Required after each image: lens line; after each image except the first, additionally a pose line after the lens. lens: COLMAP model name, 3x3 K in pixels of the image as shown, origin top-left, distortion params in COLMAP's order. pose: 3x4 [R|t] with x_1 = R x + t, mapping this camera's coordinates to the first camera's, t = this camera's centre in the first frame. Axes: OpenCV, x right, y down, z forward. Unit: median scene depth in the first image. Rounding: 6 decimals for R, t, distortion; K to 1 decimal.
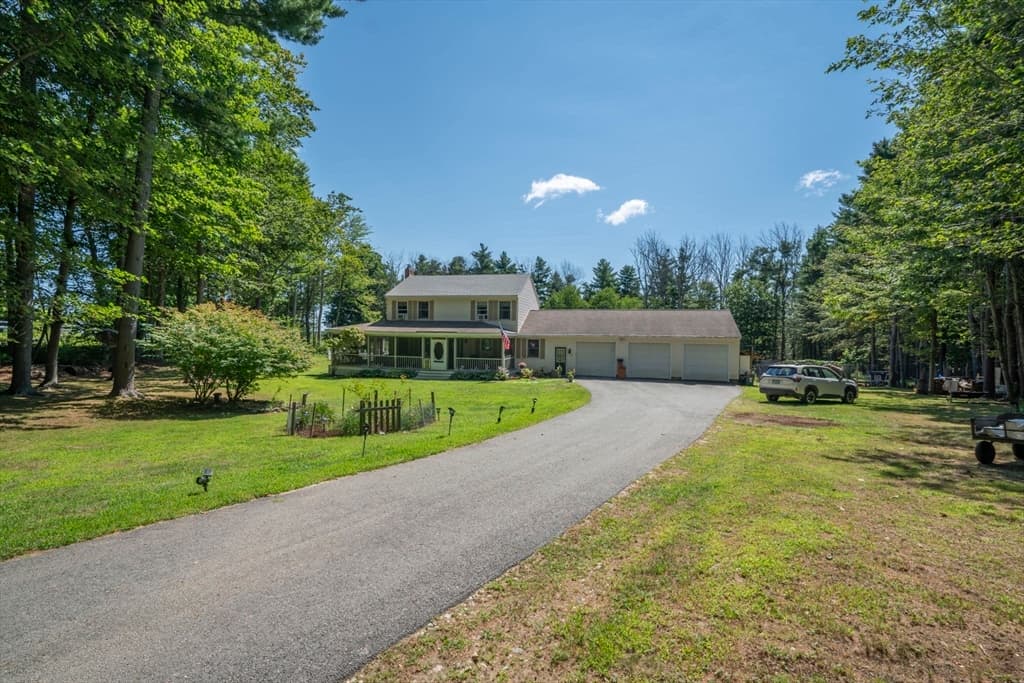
lens RADIAL K [[465.9, 0, 515.6], [0, 465.9, 340.9], [0, 0, 1]] dist [0.001082, -0.000379]
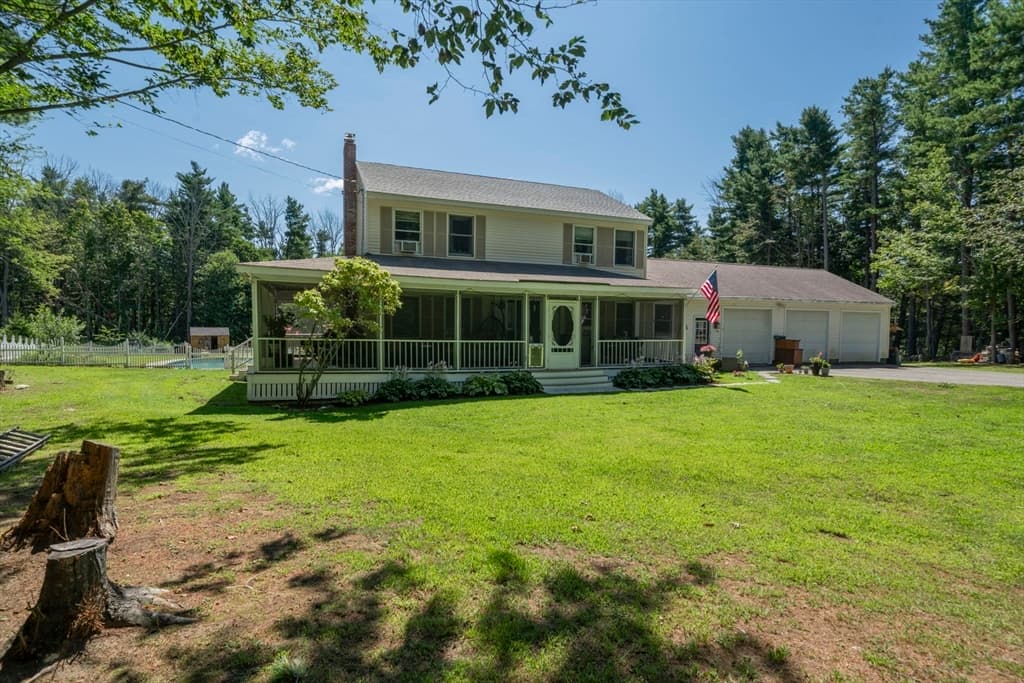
lens RADIAL K [[519.1, 0, 516.7], [0, 519.1, 345.7], [0, 0, 1]] dist [0.028784, -0.002683]
pose [[0.802758, -0.033305, 0.595374, -0.464931], [0.009537, 0.999028, 0.043026, 0.017126], [-0.596229, -0.028862, 0.802296, 0.592347]]
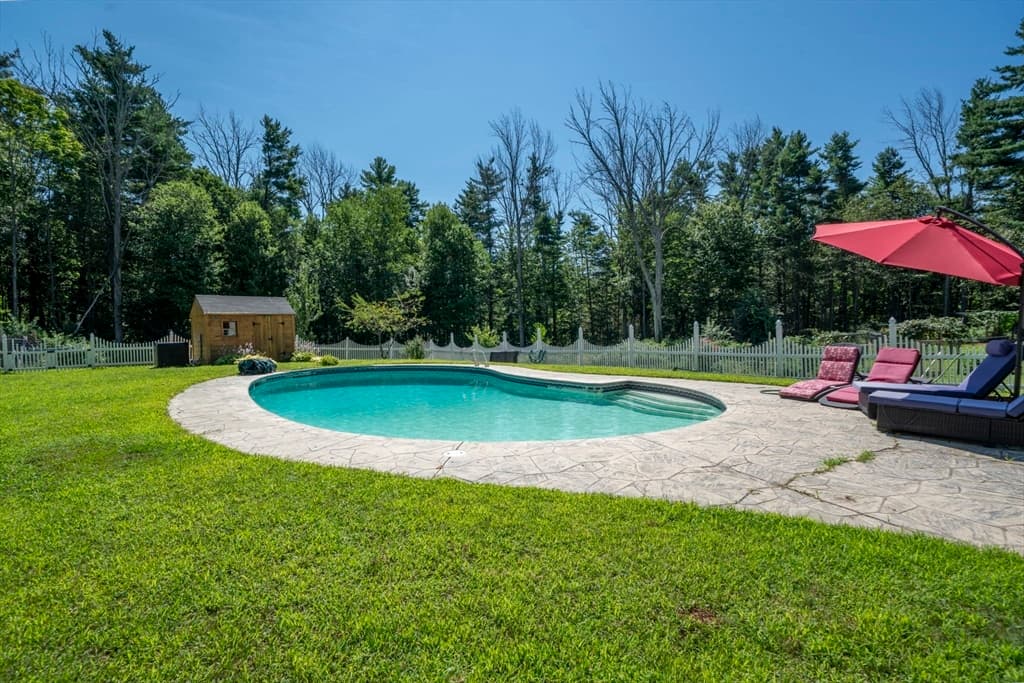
lens RADIAL K [[519.1, 0, 515.2], [0, 519.1, 342.1], [0, 0, 1]] dist [0.028784, -0.002683]
pose [[0.692525, -0.047745, 0.719812, -0.493139], [0.031104, 0.998856, 0.036330, 0.059965], [-0.720723, -0.002771, 0.693218, 1.562347]]
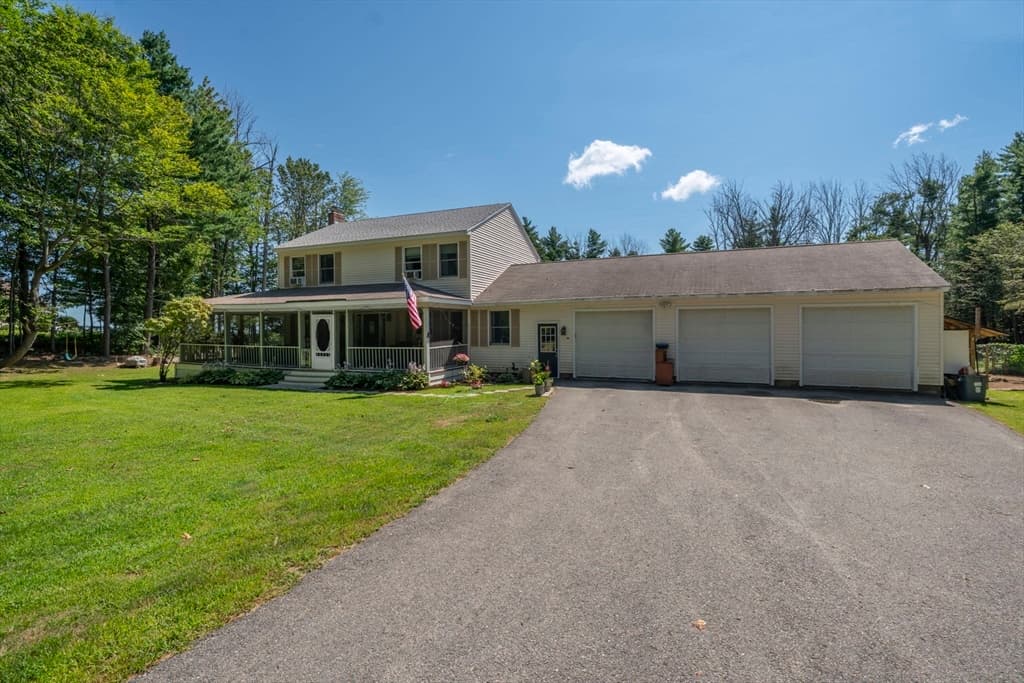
lens RADIAL K [[465.9, 0, 522.3], [0, 465.9, 330.2], [0, 0, 1]] dist [0.001082, -0.000379]
pose [[0.988778, -0.022452, -0.147695, 0.141477], [0.021322, 0.999730, -0.009228, 0.024080], [0.147862, 0.005975, 0.988990, 0.459671]]
